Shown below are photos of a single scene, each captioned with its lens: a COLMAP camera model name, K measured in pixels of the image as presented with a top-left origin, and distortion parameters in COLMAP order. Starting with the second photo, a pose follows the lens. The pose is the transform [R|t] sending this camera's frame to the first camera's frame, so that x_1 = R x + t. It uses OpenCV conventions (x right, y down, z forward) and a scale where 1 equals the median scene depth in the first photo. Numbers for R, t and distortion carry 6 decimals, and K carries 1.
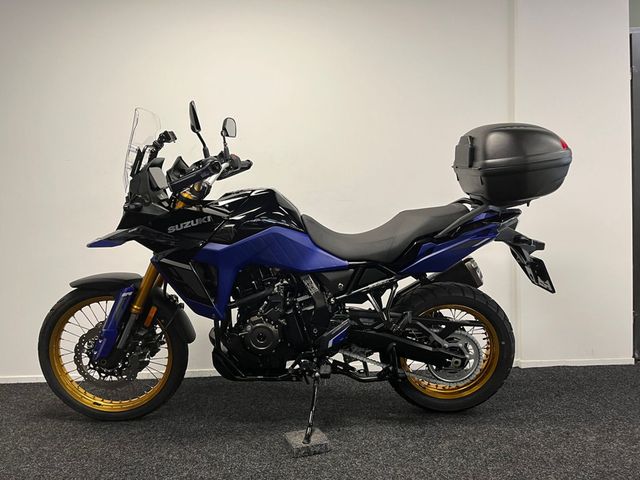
lens RADIAL K [[486.7, 0, 320.0], [0, 486.7, 244.5], [0, 0, 1]] dist [0.082451, -0.112720]
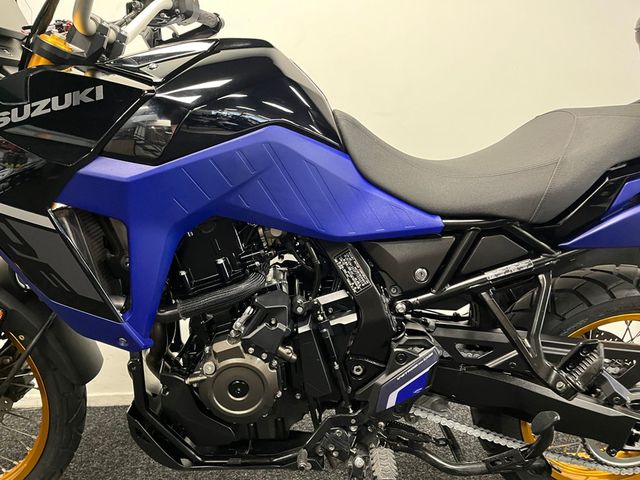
lens RADIAL K [[486.7, 0, 320.0], [0, 486.7, 244.5], [0, 0, 1]] dist [0.082451, -0.112720]
pose [[0.998631, 0.021612, 0.047625, -0.068690], [-0.025502, 0.996252, 0.082649, 0.024541], [-0.045661, -0.083751, 0.995440, 0.556909]]
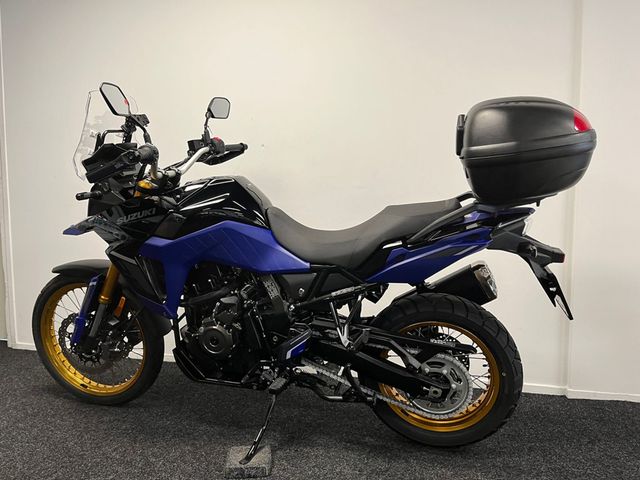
lens RADIAL K [[486.7, 0, 320.0], [0, 486.7, 244.5], [0, 0, 1]] dist [0.082451, -0.112720]
pose [[0.966959, 0.049075, -0.250163, 0.284216], [-0.035486, 0.997654, 0.058547, -0.049845], [0.252449, -0.047735, 0.966432, 0.163776]]
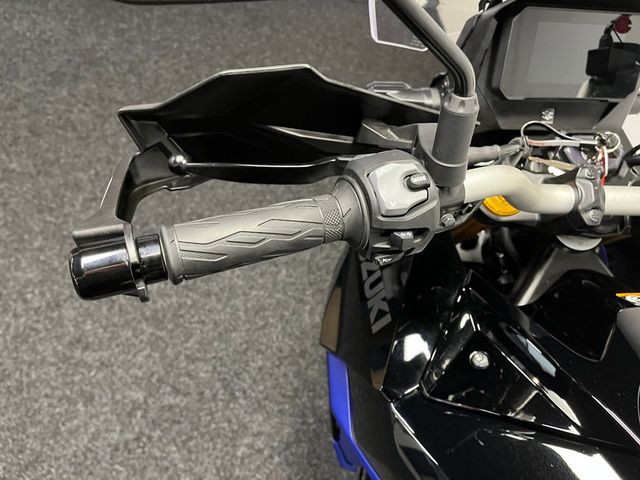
lens RADIAL K [[486.7, 0, 320.0], [0, 486.7, 244.5], [0, 0, 1]] dist [0.082451, -0.112720]
pose [[0.047386, 0.789366, -0.612091, -0.095163], [-0.271445, 0.599895, 0.752624, -0.239638], [0.961287, 0.130485, 0.242696, 0.823836]]
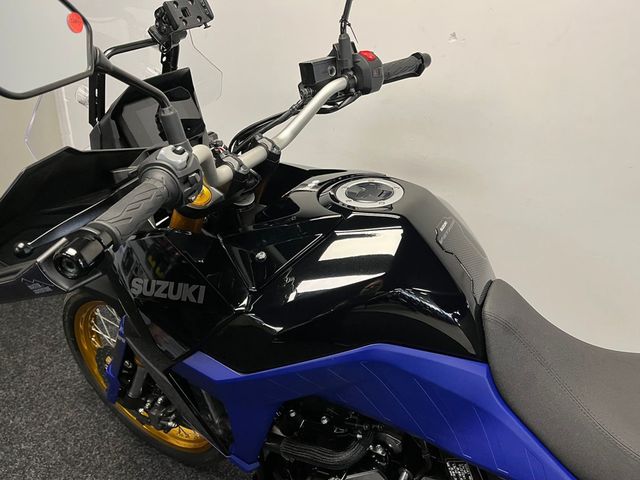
lens RADIAL K [[486.7, 0, 320.0], [0, 486.7, 244.5], [0, 0, 1]] dist [0.082451, -0.112720]
pose [[0.864903, 0.259468, -0.429673, -0.000289], [-0.077309, 0.914674, 0.396730, -0.220513], [0.495950, -0.309915, 0.811164, 0.691063]]
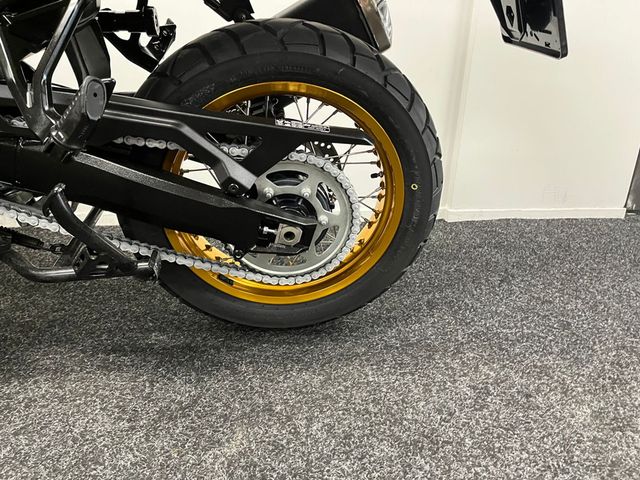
lens RADIAL K [[486.7, 0, 320.0], [0, 486.7, 244.5], [0, 0, 1]] dist [0.082451, -0.112720]
pose [[0.992125, 0.011367, 0.124738, 0.254080], [-0.054061, 0.937200, 0.344576, 0.113228], [-0.112987, -0.348606, 0.930434, 0.638131]]
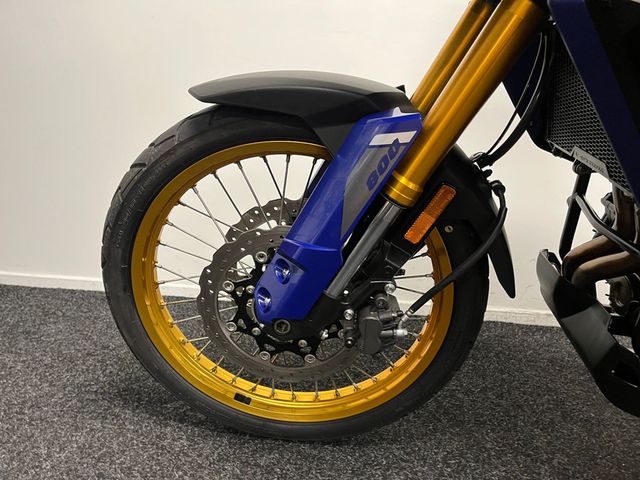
lens RADIAL K [[486.7, 0, 320.0], [0, 486.7, 244.5], [0, 0, 1]] dist [0.082451, -0.112720]
pose [[0.993559, 0.101369, -0.050645, -0.407997], [-0.084937, 0.962050, 0.259316, 0.088883], [0.075009, -0.253344, 0.964464, 0.688081]]
